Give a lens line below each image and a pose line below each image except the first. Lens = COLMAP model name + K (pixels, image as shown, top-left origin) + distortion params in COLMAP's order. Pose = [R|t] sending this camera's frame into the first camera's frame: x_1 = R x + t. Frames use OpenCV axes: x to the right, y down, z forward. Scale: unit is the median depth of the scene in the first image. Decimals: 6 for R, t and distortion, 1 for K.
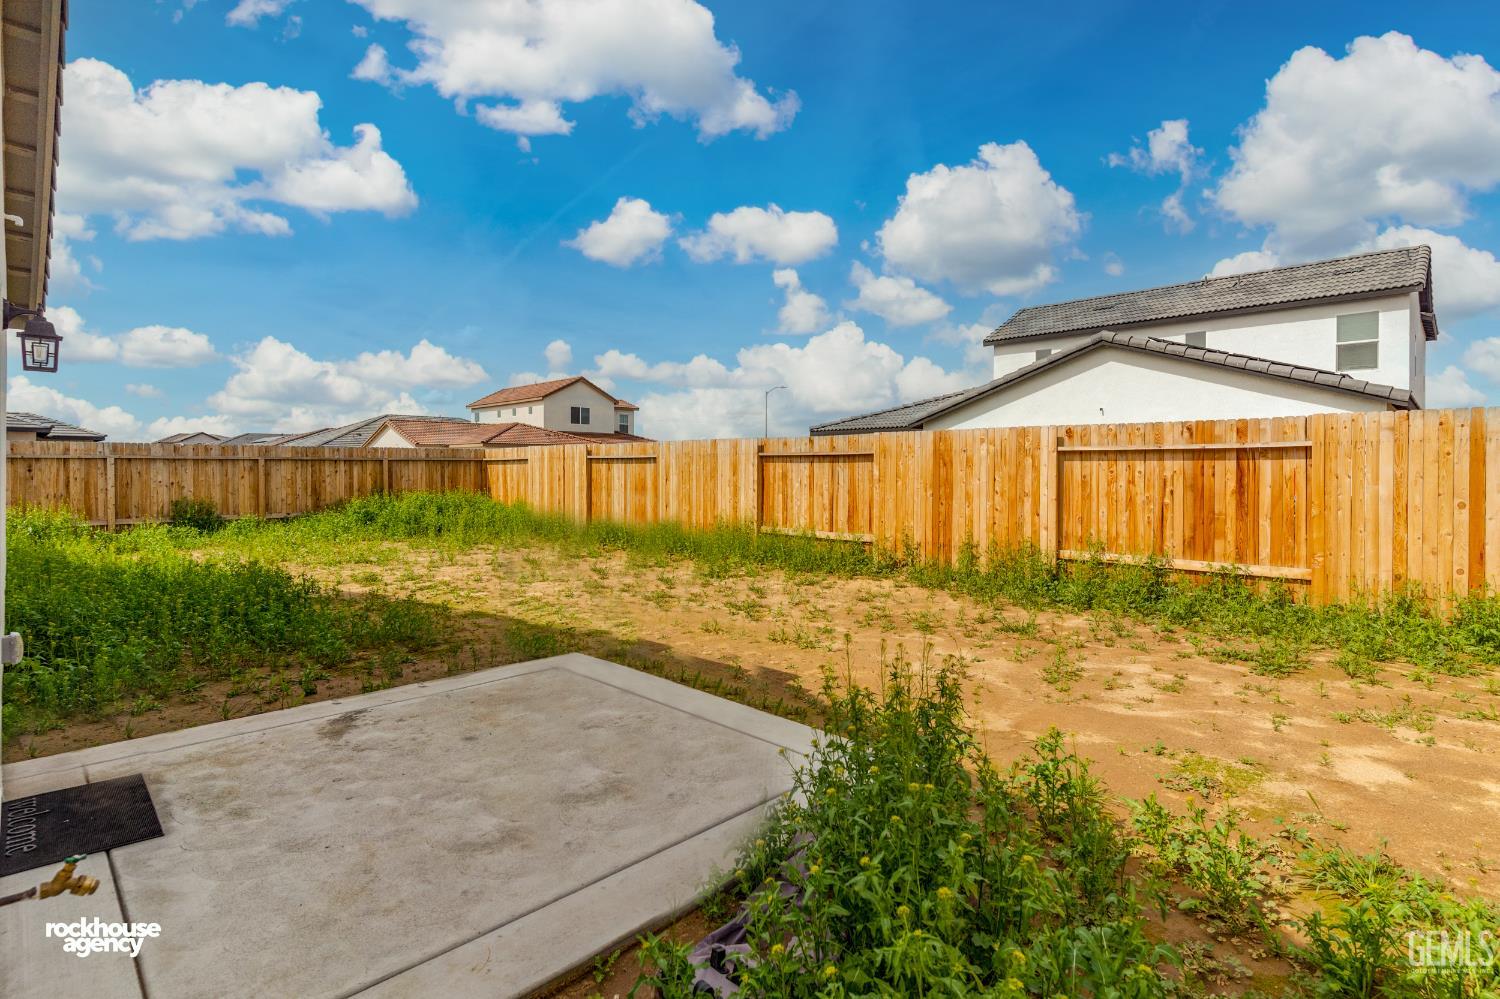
lens RADIAL K [[736.1, 0, 752.9], [0, 736.1, 488.1], [0, 0, 1]] dist [0.002158, 0.001480]
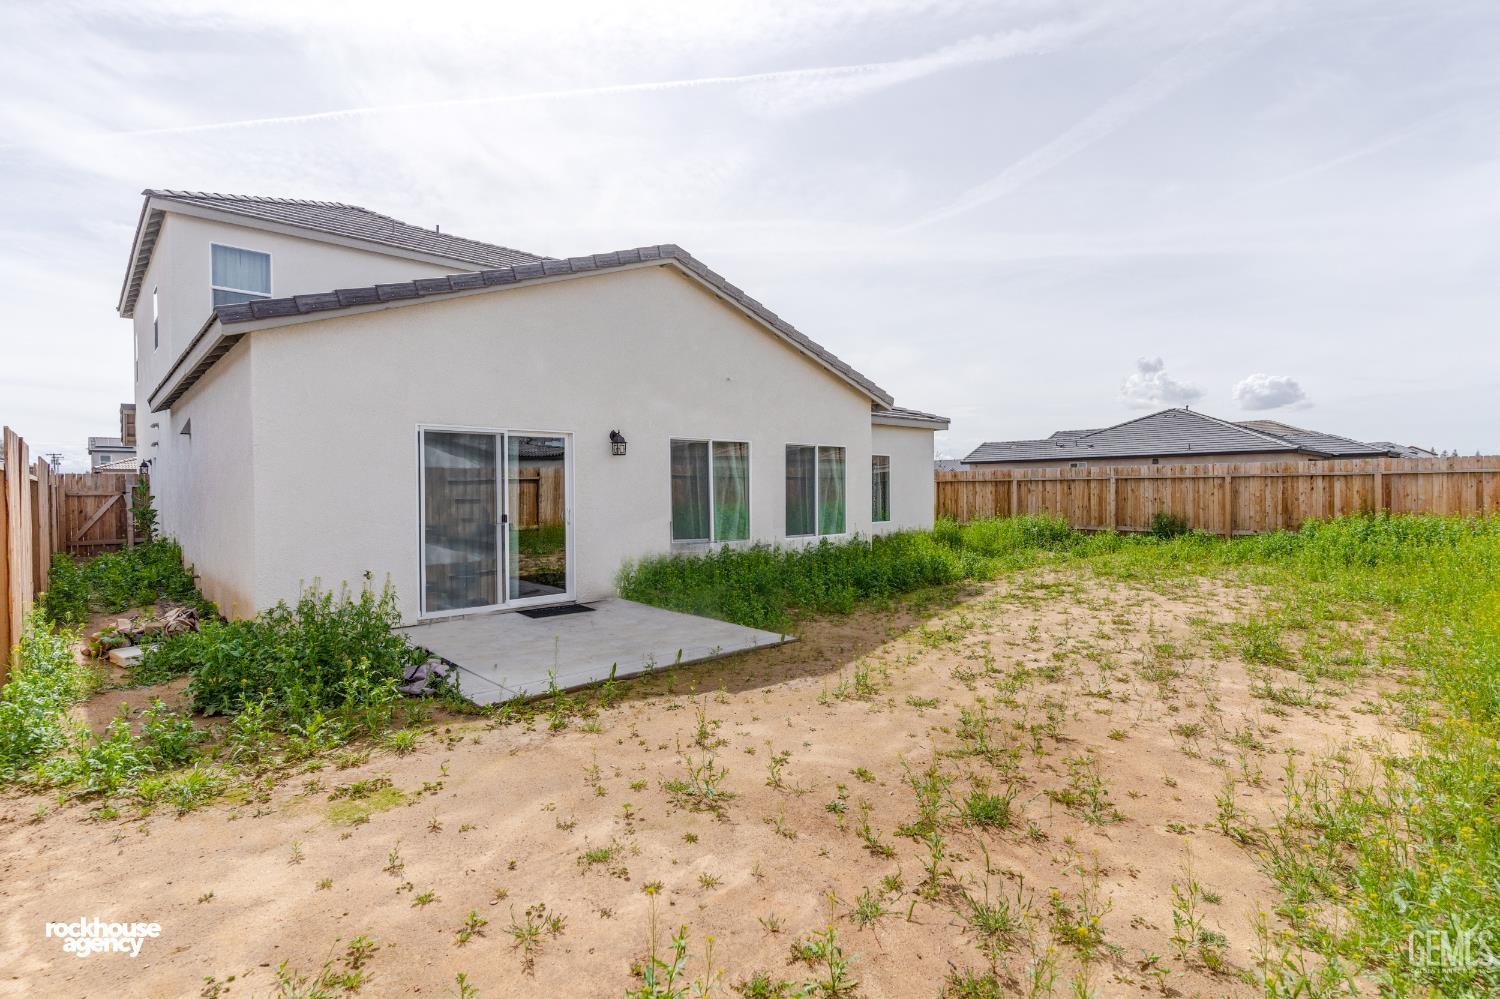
lens RADIAL K [[736.1, 0, 753.2], [0, 736.1, 498.0], [0, 0, 1]] dist [0.002158, 0.001480]
pose [[-0.032008, 0.010834, -0.999429, 0.376034], [-0.020352, 0.999727, 0.011489, -0.007545], [0.999280, 0.020708, -0.031779, 0.365703]]
